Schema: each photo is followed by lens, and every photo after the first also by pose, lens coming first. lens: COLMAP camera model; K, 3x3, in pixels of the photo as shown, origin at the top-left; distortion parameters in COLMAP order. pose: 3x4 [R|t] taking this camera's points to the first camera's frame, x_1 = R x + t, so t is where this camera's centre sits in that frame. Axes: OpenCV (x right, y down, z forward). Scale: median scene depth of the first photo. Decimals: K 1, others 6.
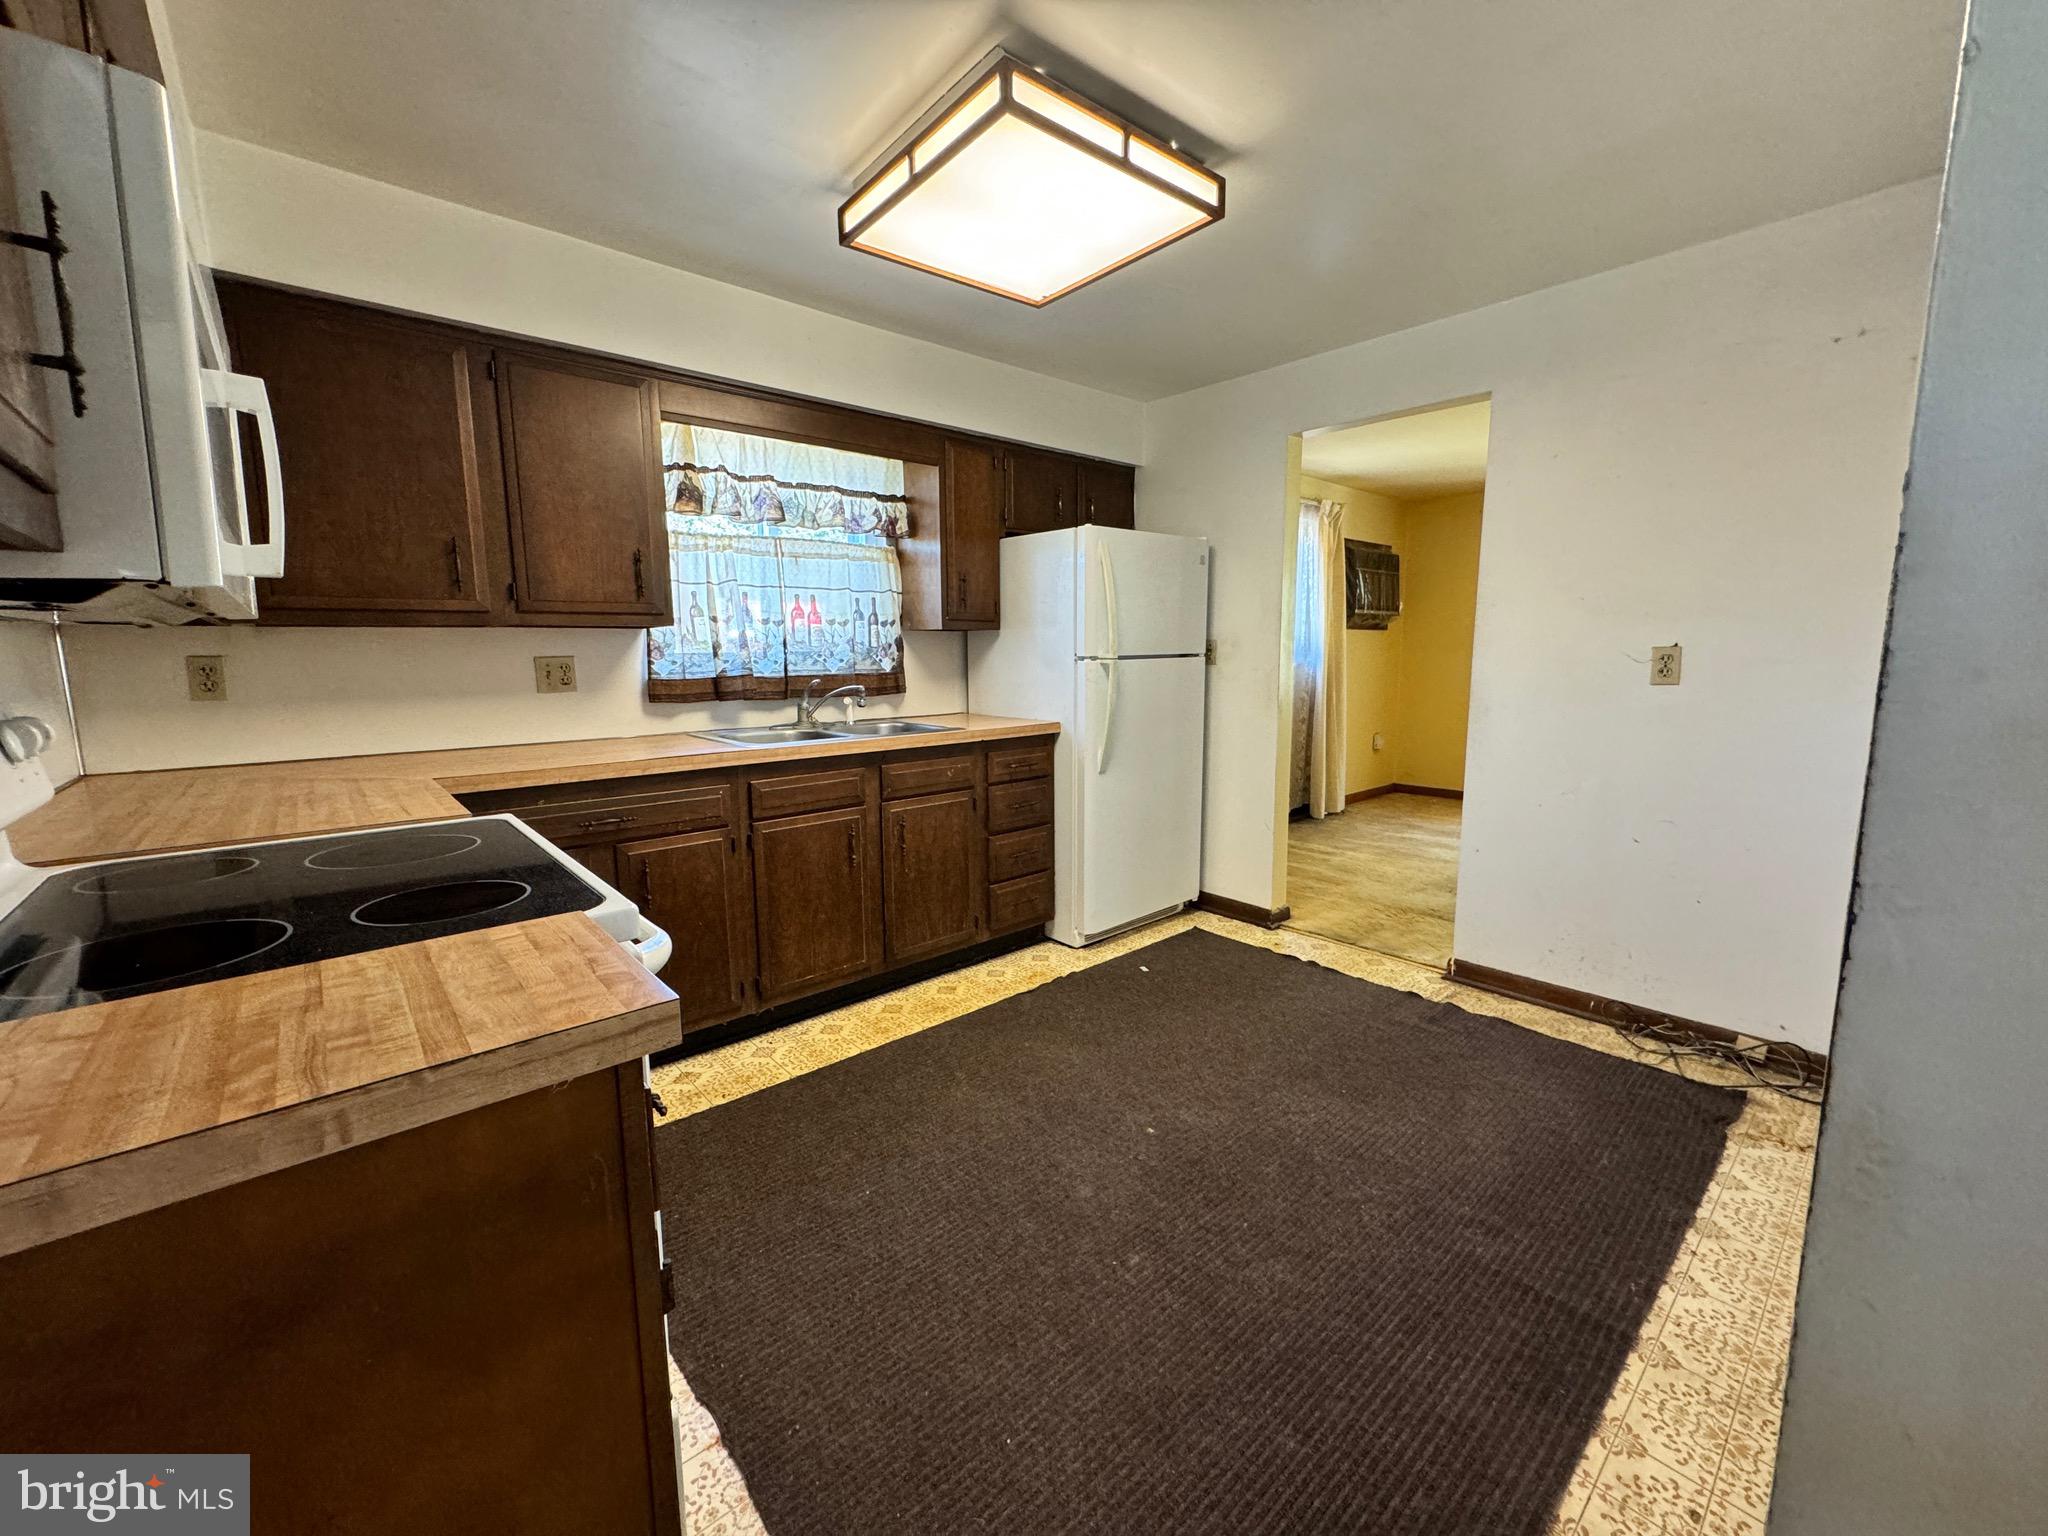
lens RADIAL K [[818.8, 0, 1017.7], [0, 818.8, 769.5], [0, 0, 1]] dist [0.002109, 0.000583]
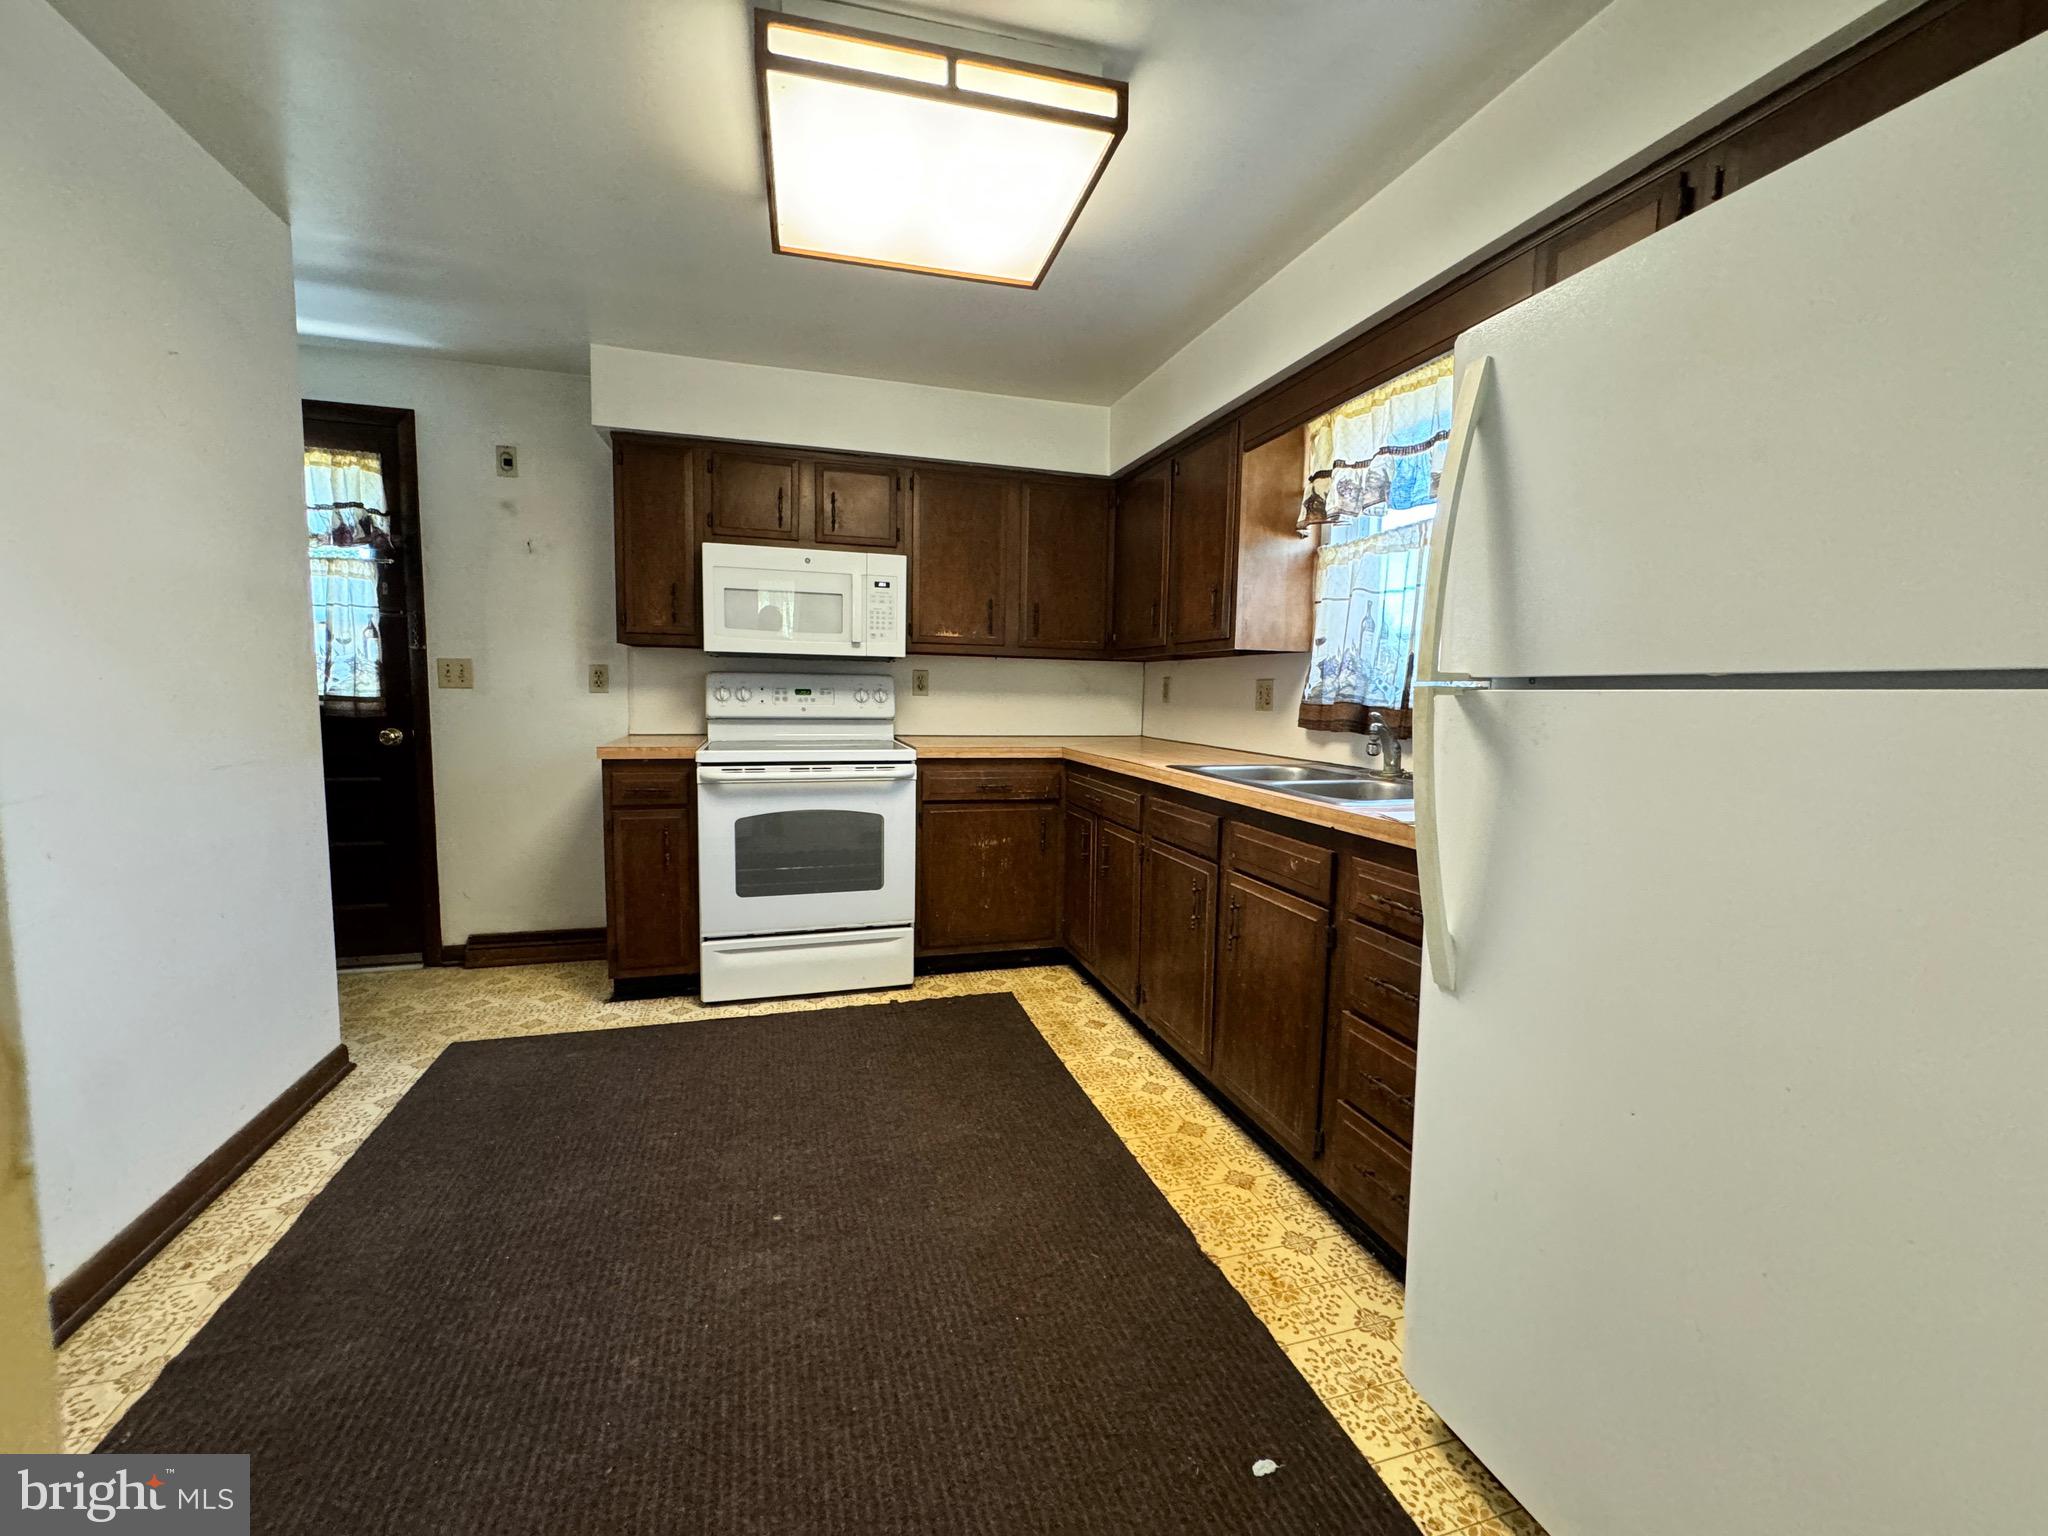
lens RADIAL K [[821.7, 0, 1025.9], [0, 821.7, 762.4], [0, 0, 1]] dist [0.000300, 0.000175]
pose [[-0.404067, 0.089416, -0.910349, 0.617466], [-0.150023, 0.975257, 0.162380, -0.157430], [0.902343, 0.202186, -0.380655, 1.133894]]
